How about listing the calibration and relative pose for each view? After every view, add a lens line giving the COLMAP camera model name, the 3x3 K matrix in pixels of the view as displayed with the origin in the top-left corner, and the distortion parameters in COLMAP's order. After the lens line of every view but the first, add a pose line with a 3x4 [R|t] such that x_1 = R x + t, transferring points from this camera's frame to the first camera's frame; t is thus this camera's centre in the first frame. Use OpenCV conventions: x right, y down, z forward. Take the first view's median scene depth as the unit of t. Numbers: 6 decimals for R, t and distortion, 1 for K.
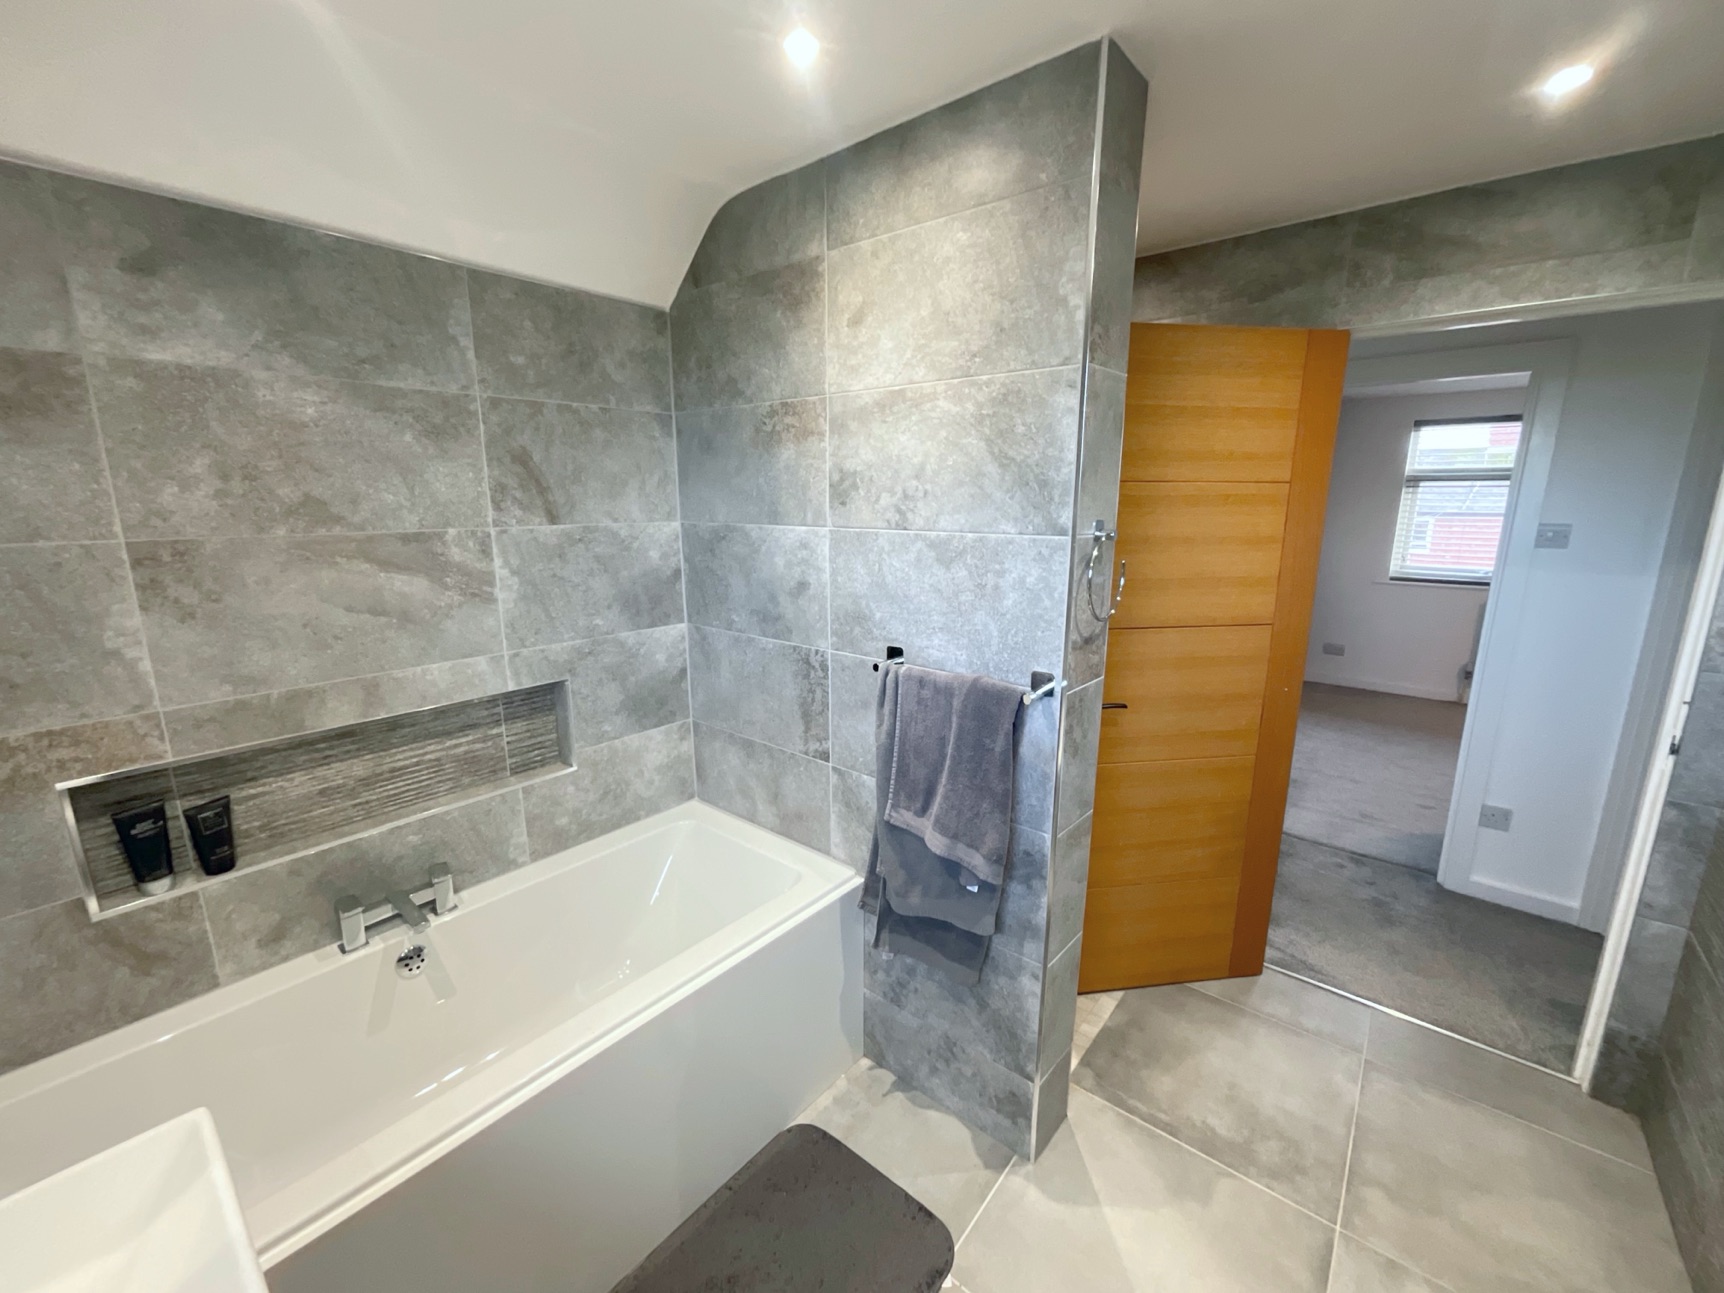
lens RADIAL K [[698.9, 0, 862.7], [0, 698.9, 645.4], [0, 0, 1]] dist [-0.001686, 0.000998]
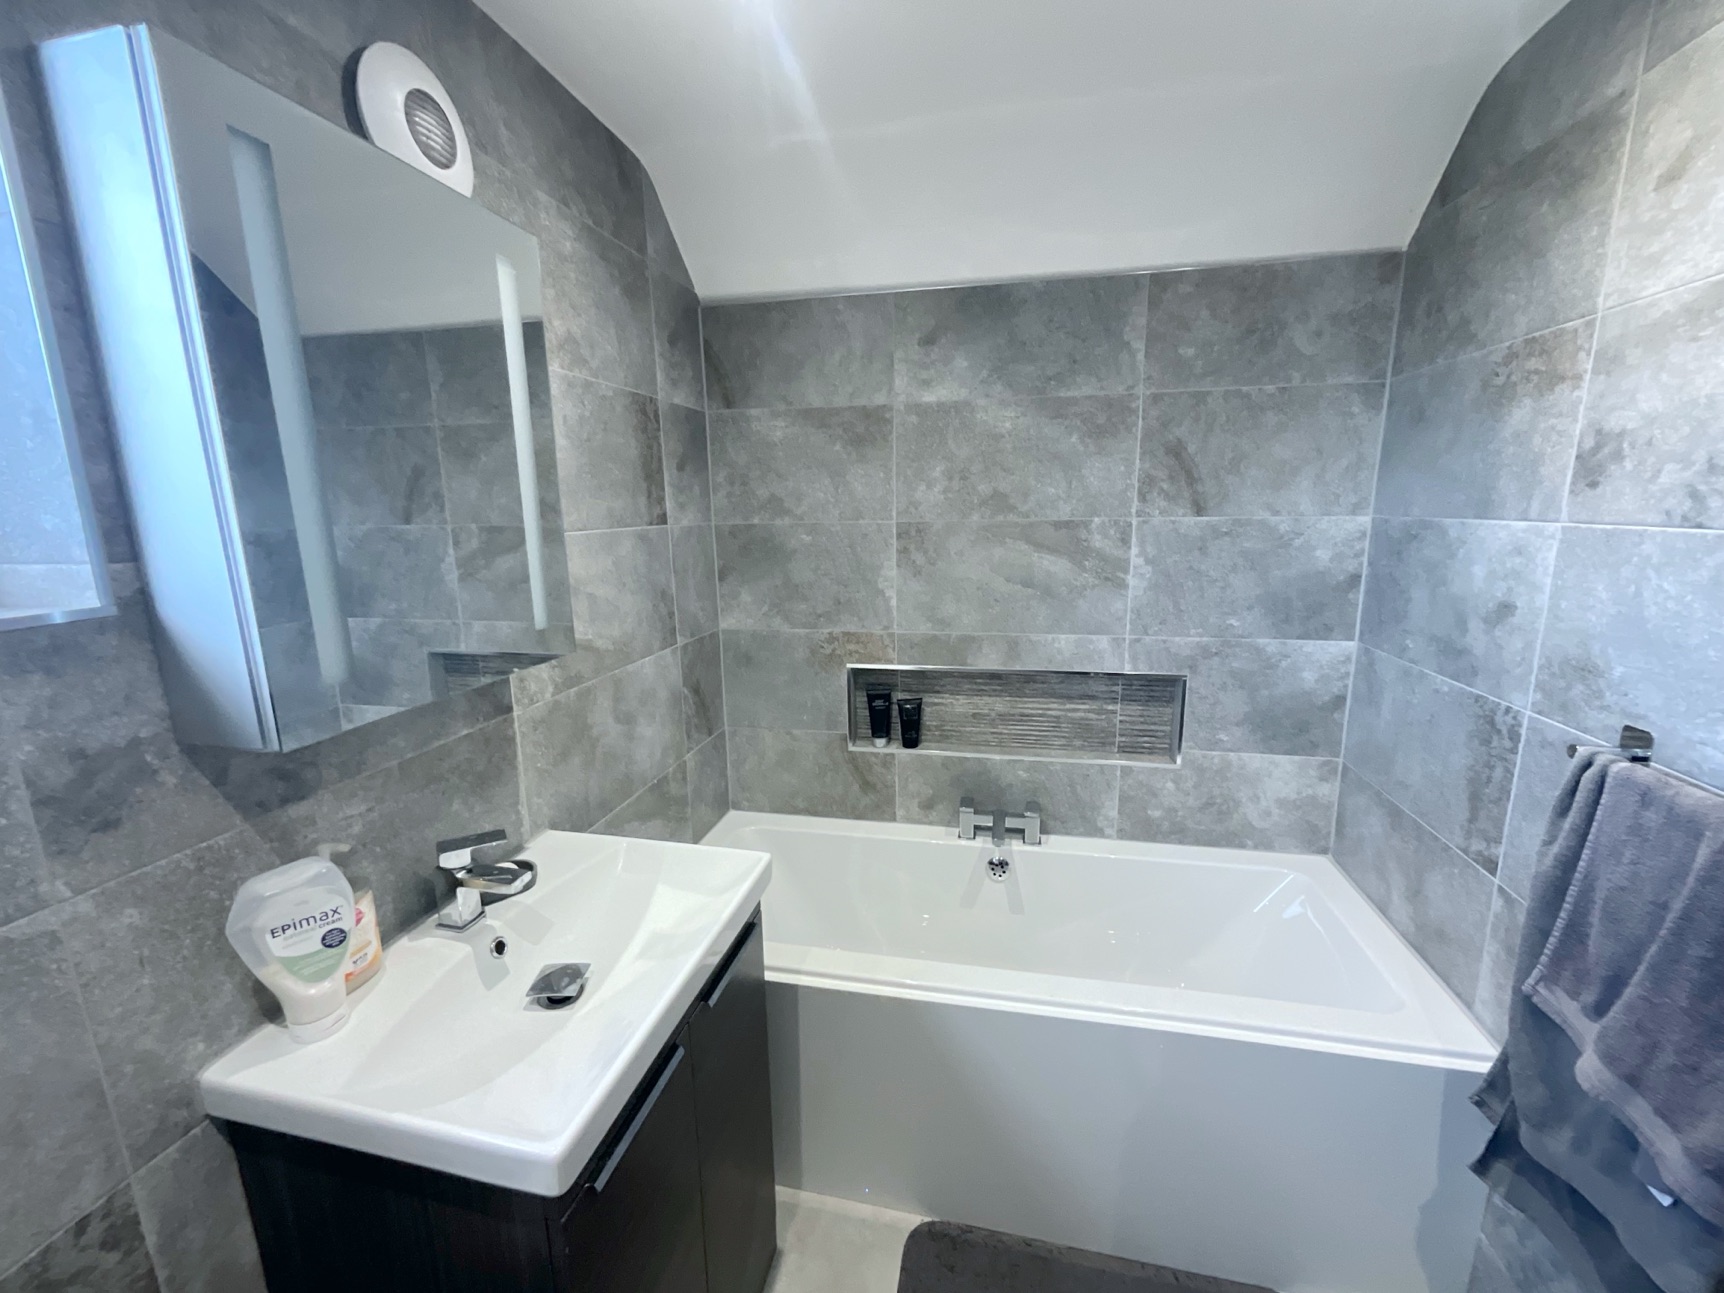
lens RADIAL K [[699.5, 0, 864.4], [0, 699.5, 645.6], [0, 0, 1]] dist [-0.001522, -0.000907]
pose [[0.466964, 0.168322, -0.868108, 0.243256], [-0.169903, 0.980503, 0.098723, -0.014037], [0.867800, 0.101394, 0.486458, 0.153450]]
